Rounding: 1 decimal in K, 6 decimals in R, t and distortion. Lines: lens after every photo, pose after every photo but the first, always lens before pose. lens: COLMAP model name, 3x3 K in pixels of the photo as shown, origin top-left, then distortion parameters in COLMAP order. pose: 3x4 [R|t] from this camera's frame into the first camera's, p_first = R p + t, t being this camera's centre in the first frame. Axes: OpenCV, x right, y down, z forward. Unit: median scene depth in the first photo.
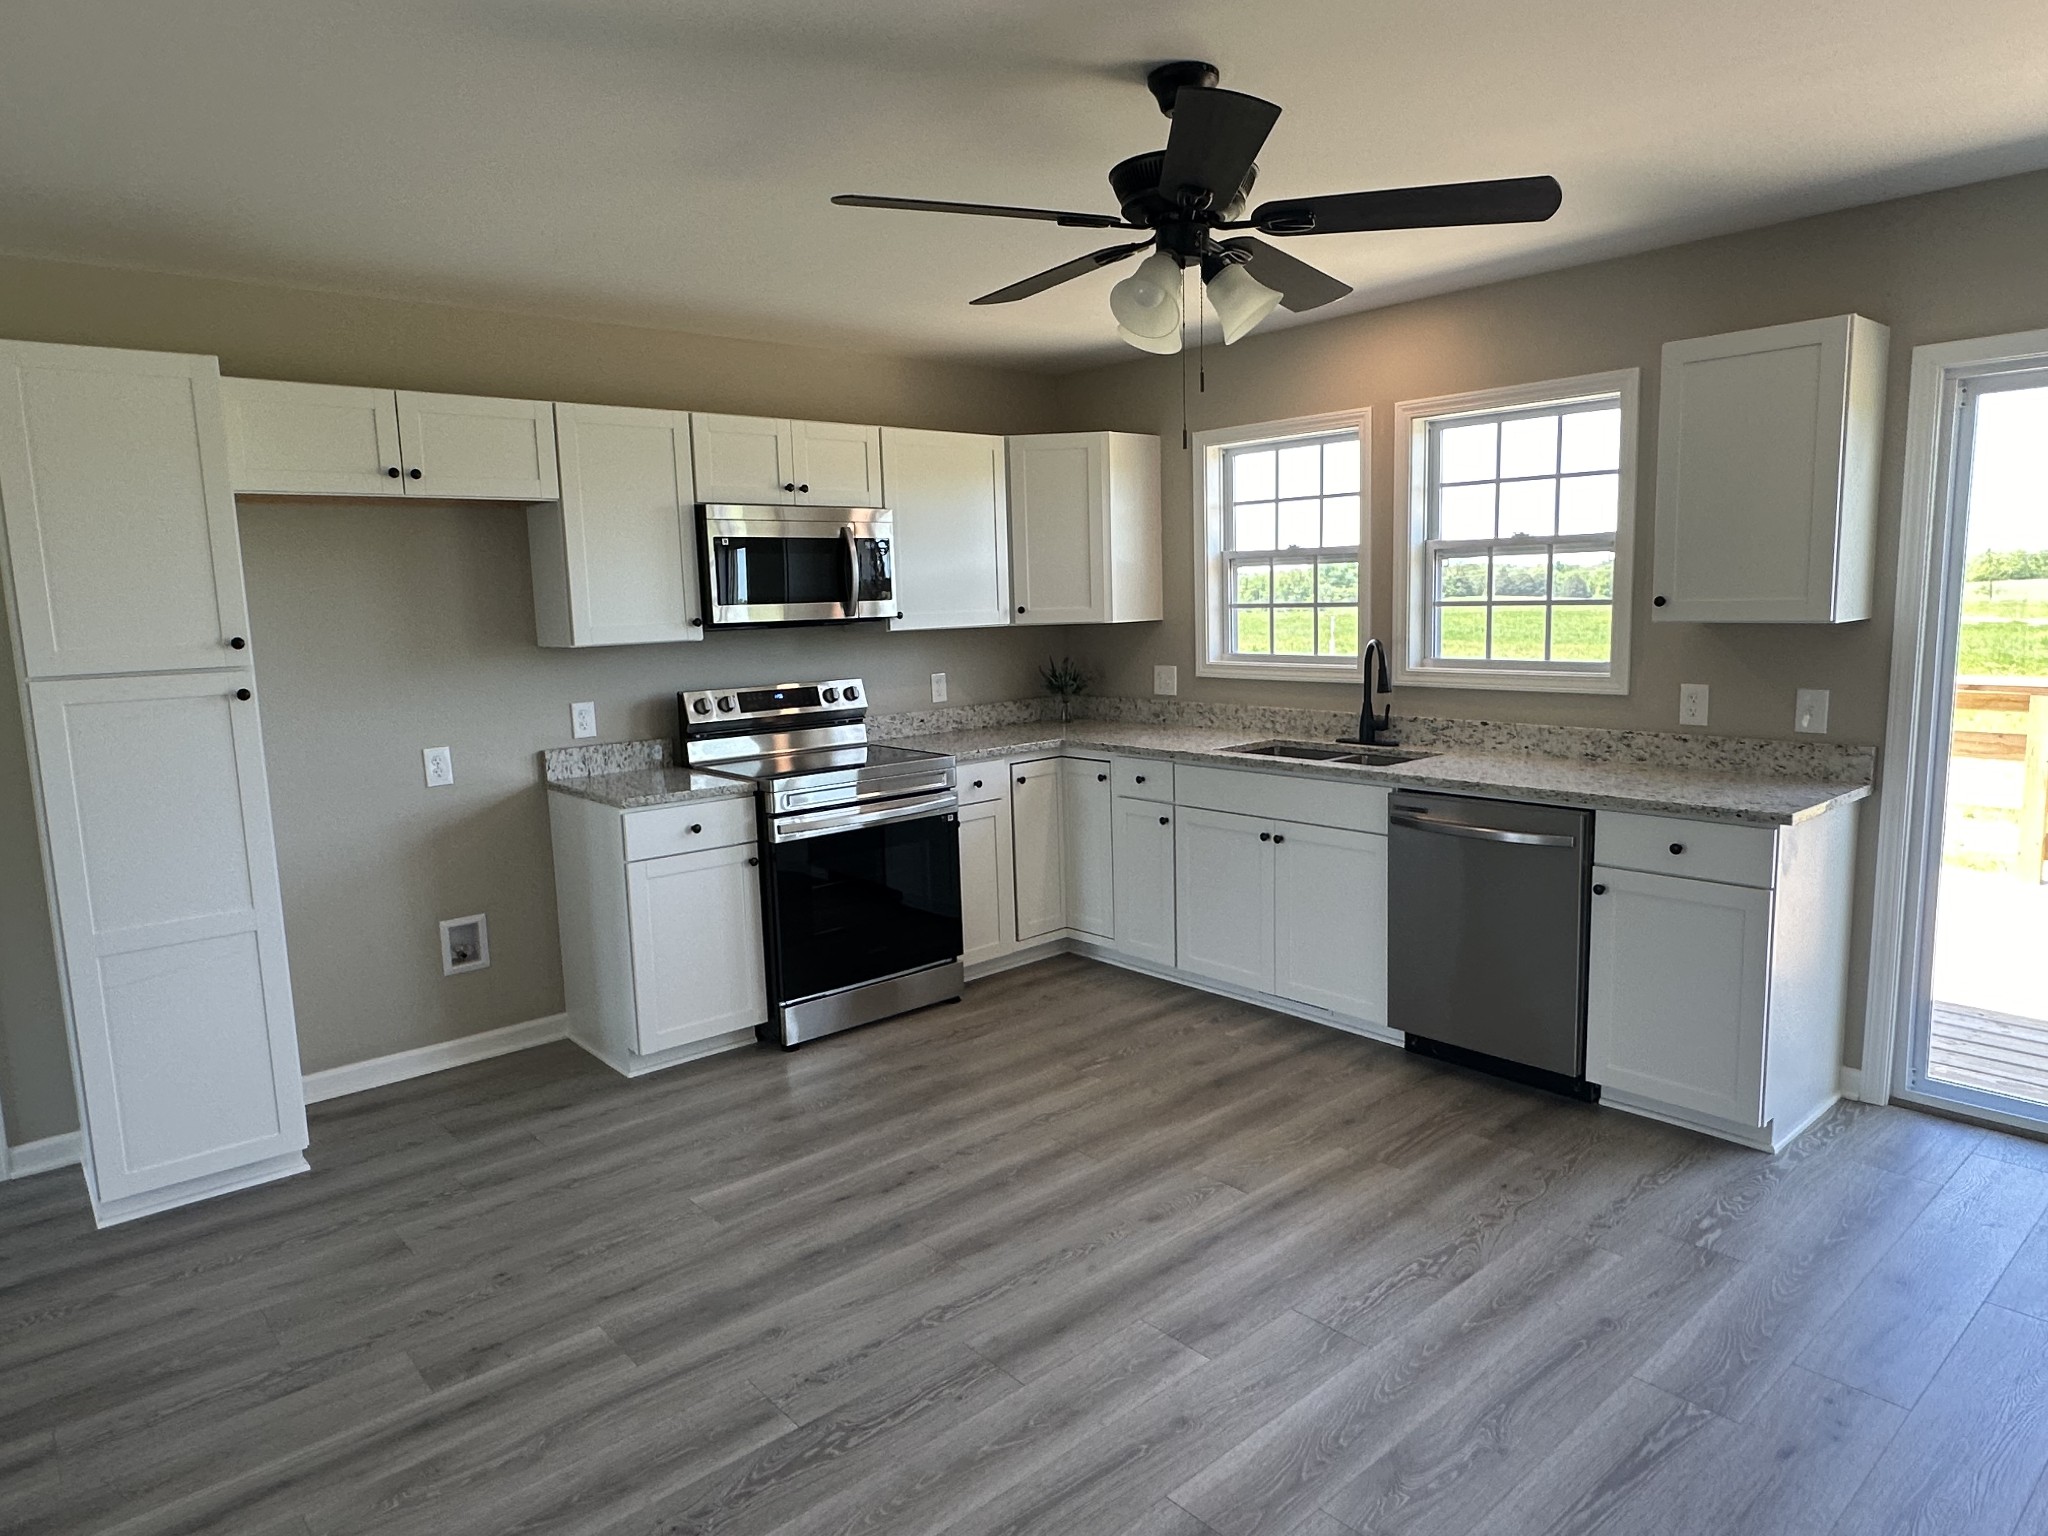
lens RADIAL K [[1260.8, 0, 1026.4], [0, 1260.8, 767.6], [0, 0, 1]] dist [-0.003323, 0.000612]
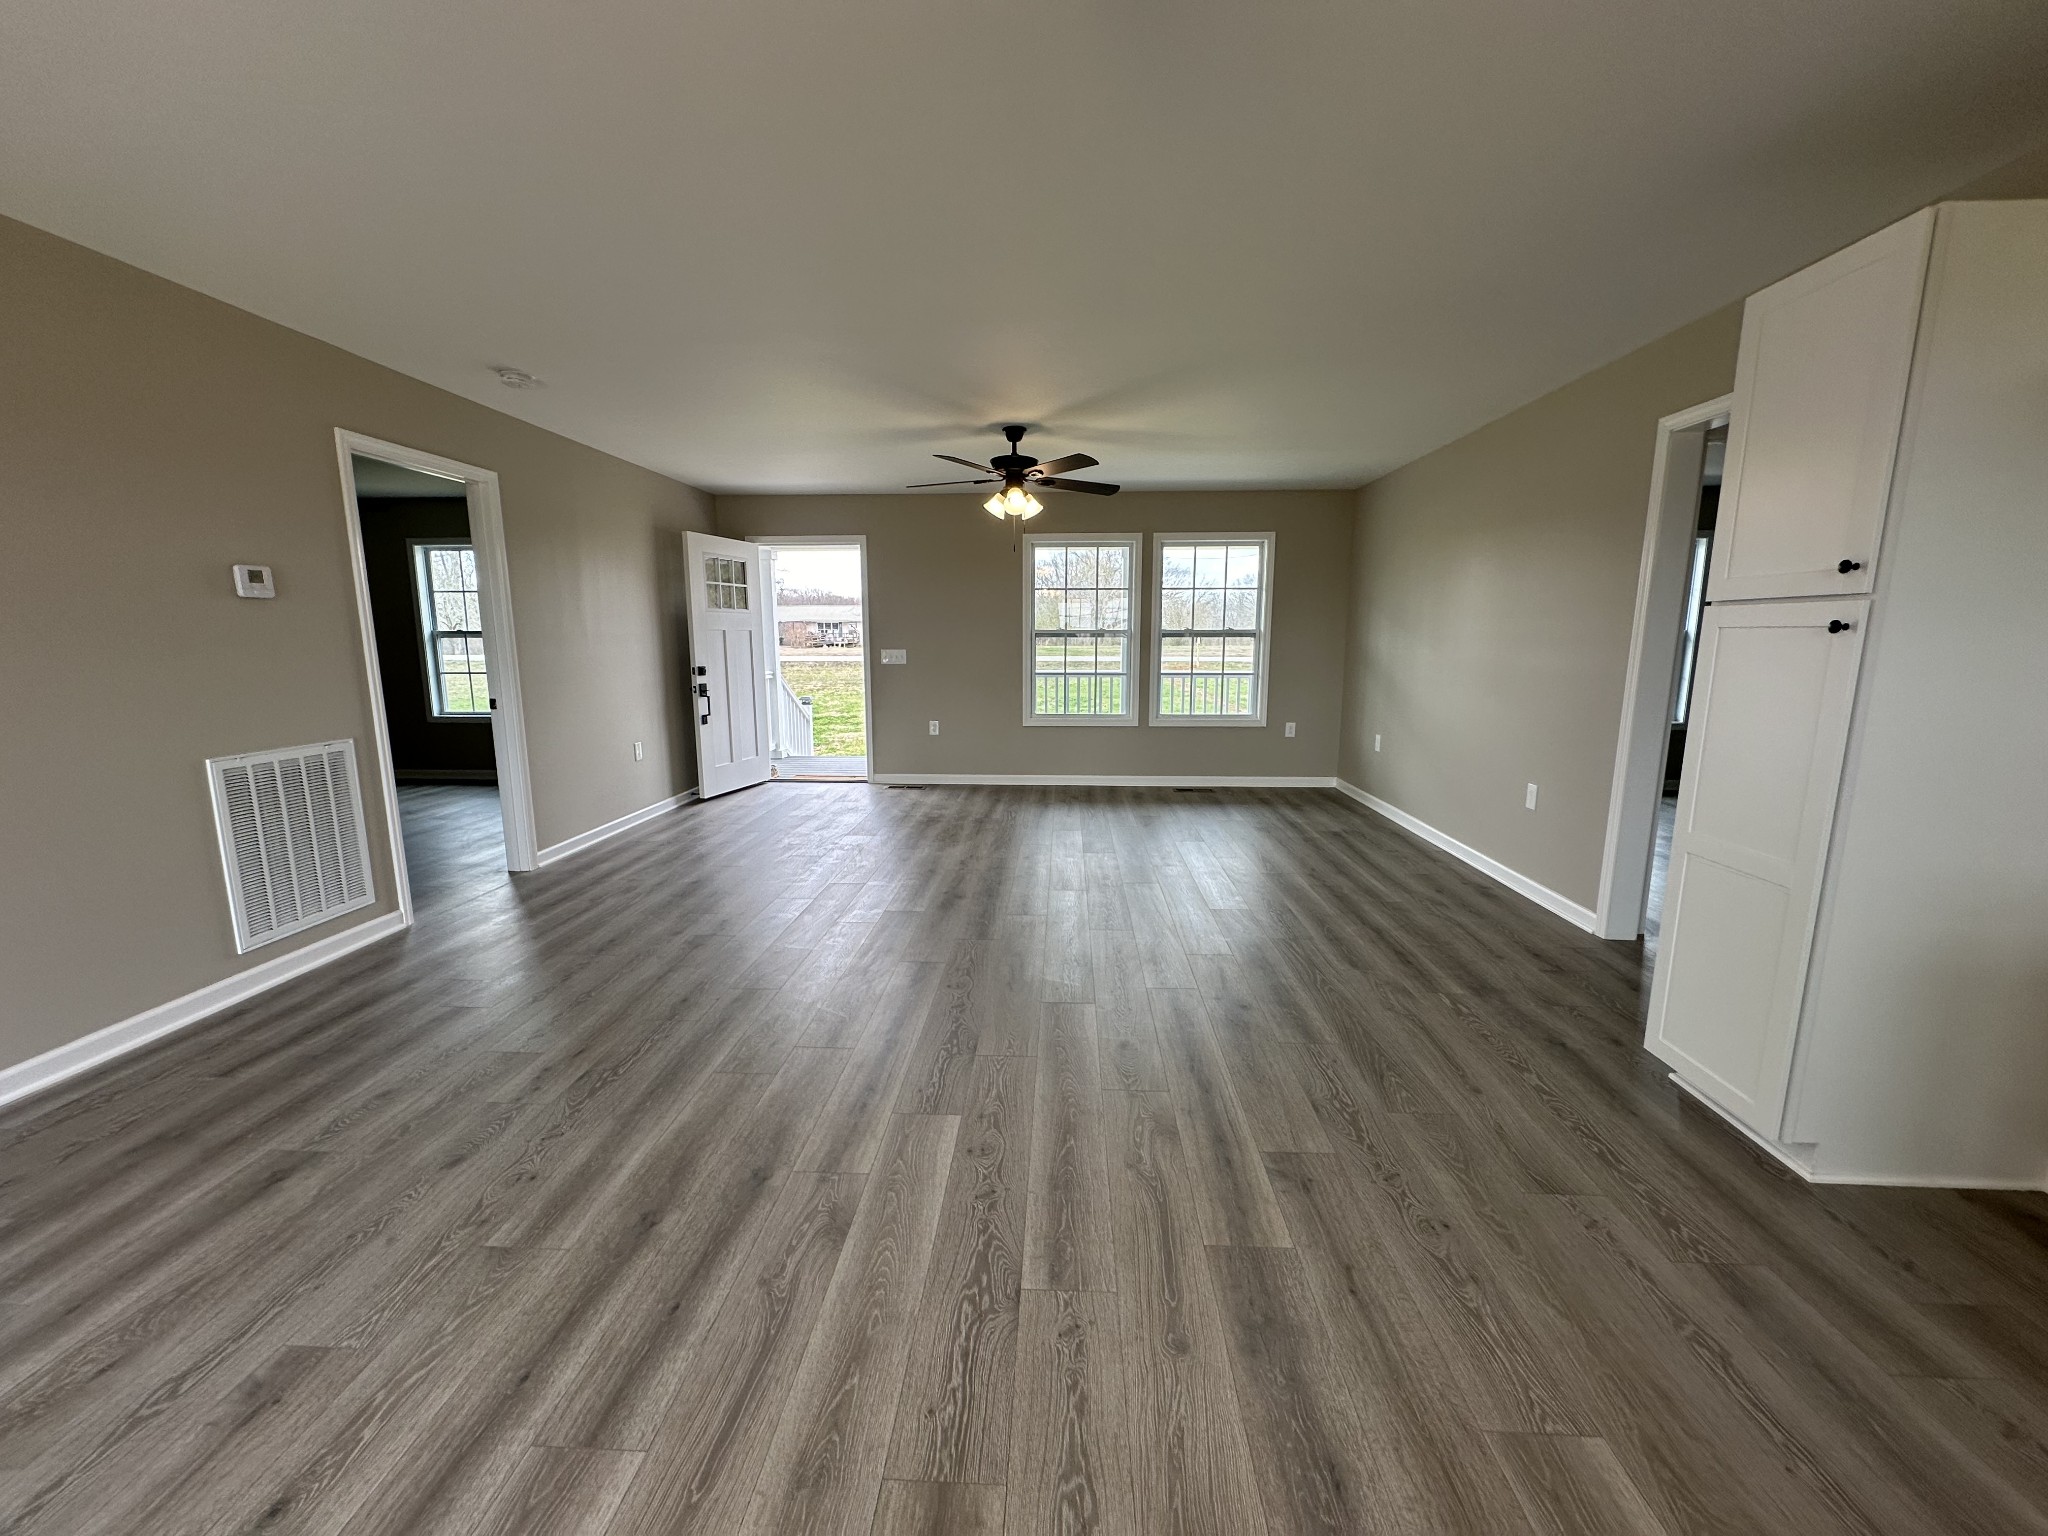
lens RADIAL K [[810.9, 0, 1032.4], [0, 810.9, 786.3], [0, 0, 1]] dist [0.001628, -0.000447]
pose [[-0.691279, 0.161577, -0.704291, 0.139669], [-0.081561, 0.951003, 0.298230, -0.059970], [0.717970, 0.263603, -0.644230, 0.790144]]
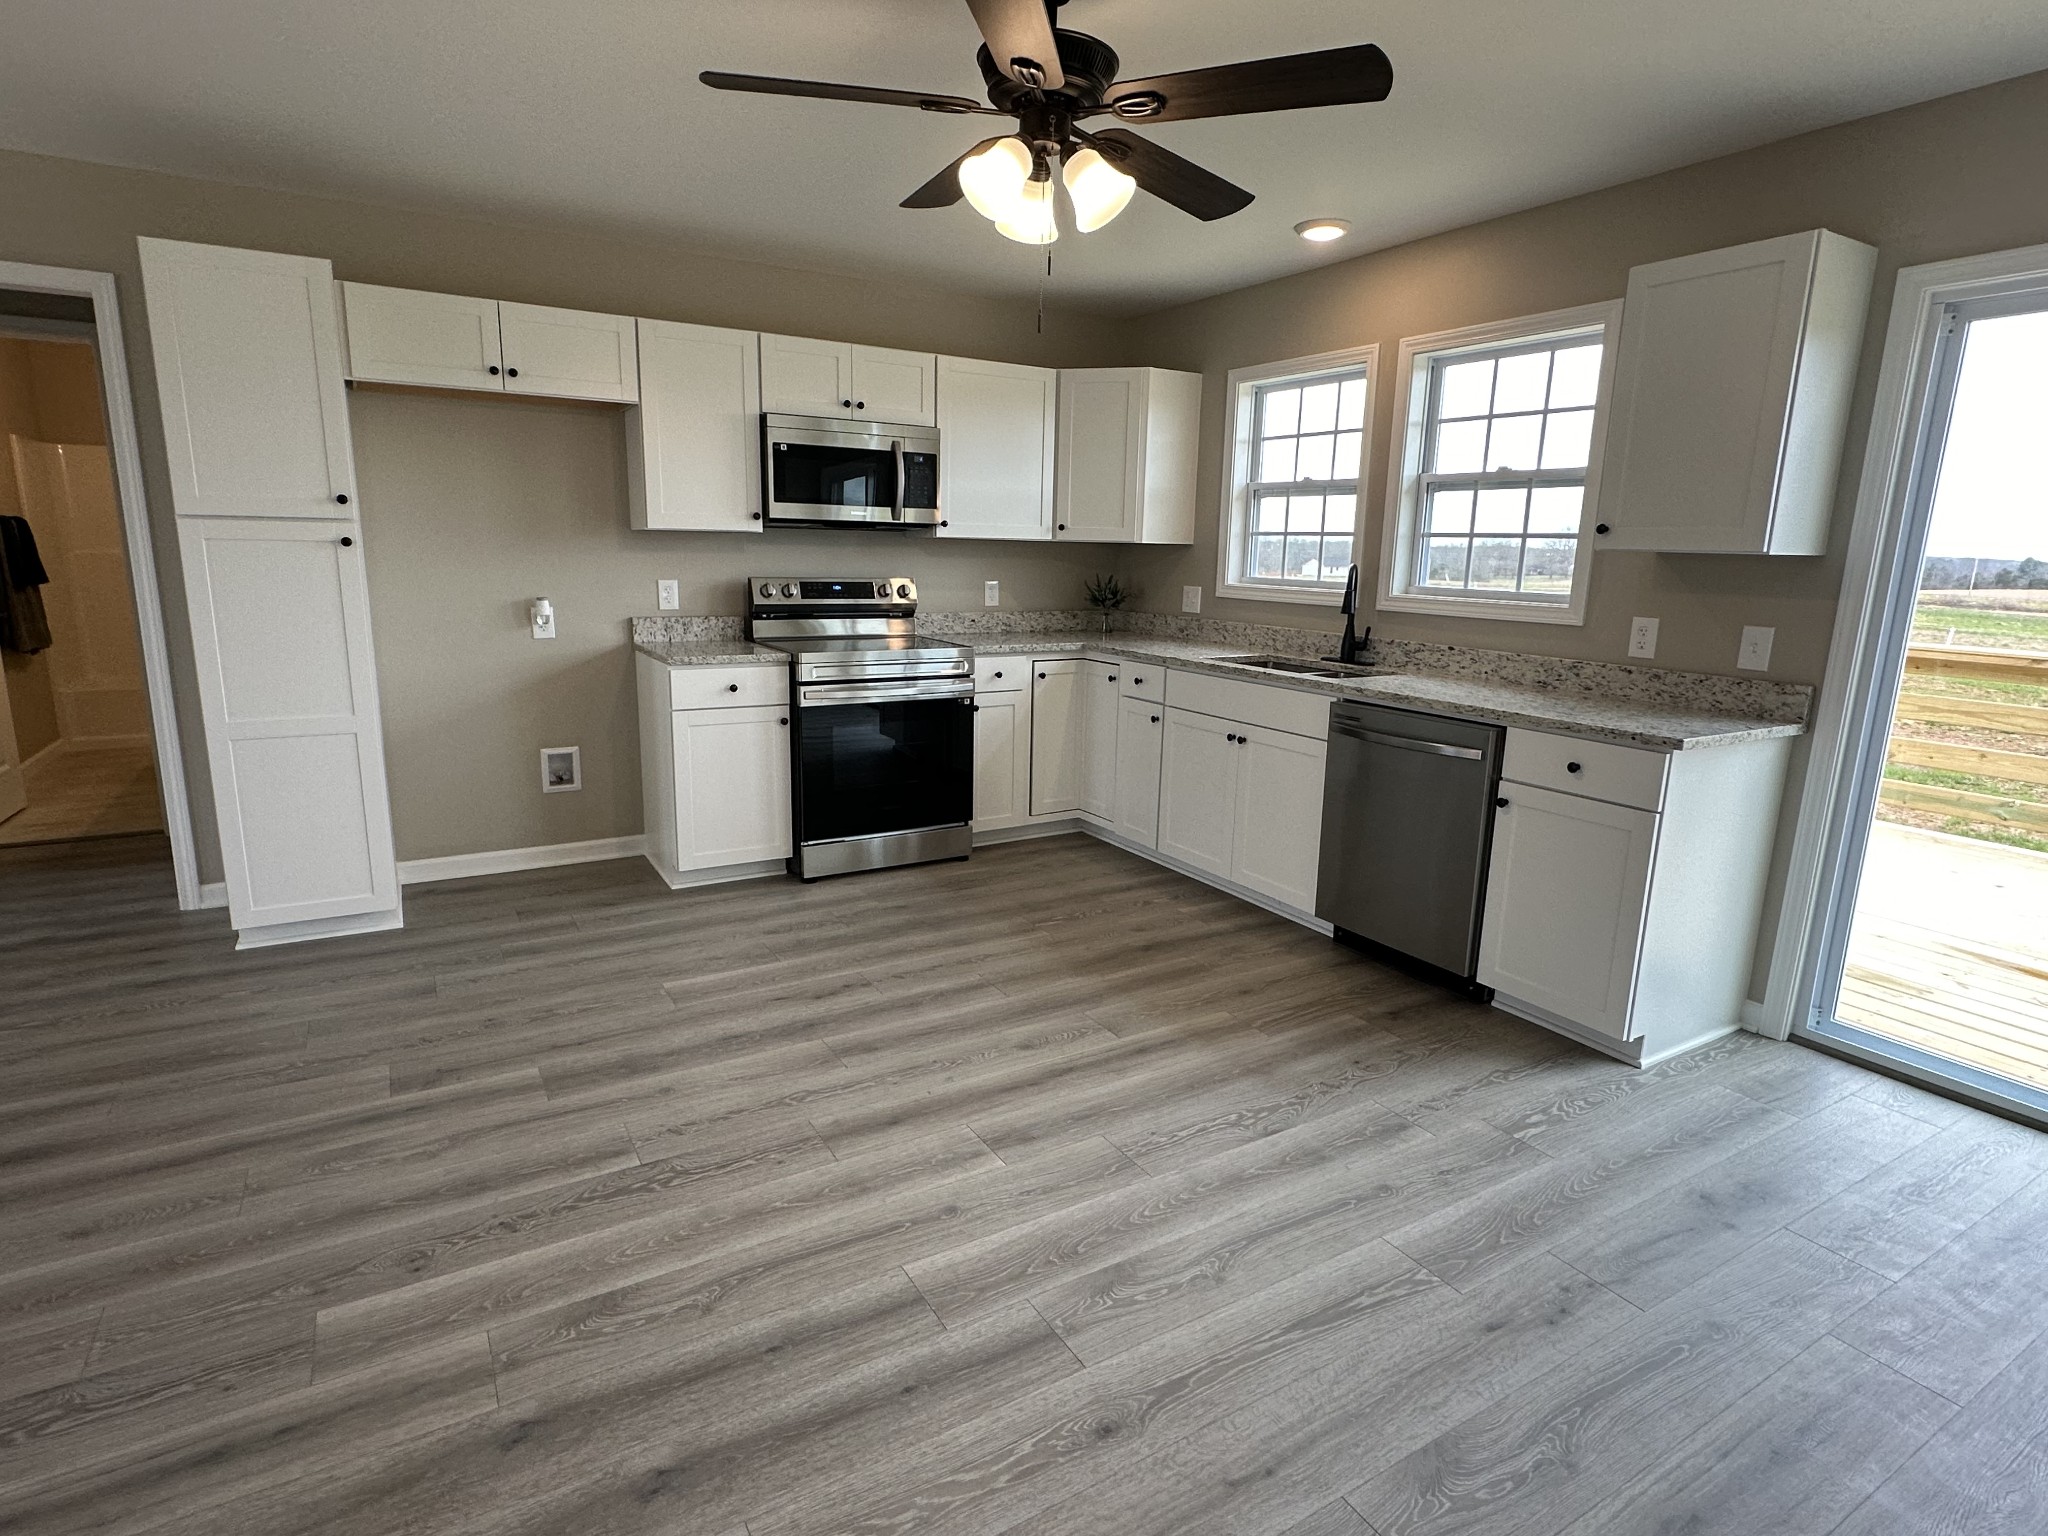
lens RADIAL K [[1060.6, 0, 1019.0], [0, 1060.6, 769.6], [0, 0, 1]] dist [-0.004627, -0.000043]
pose [[0.982181, 0.087427, -0.166363, 0.178663], [-0.075739, 0.994276, 0.075361, 0.029262], [0.172000, -0.061418, 0.983181, 0.058350]]
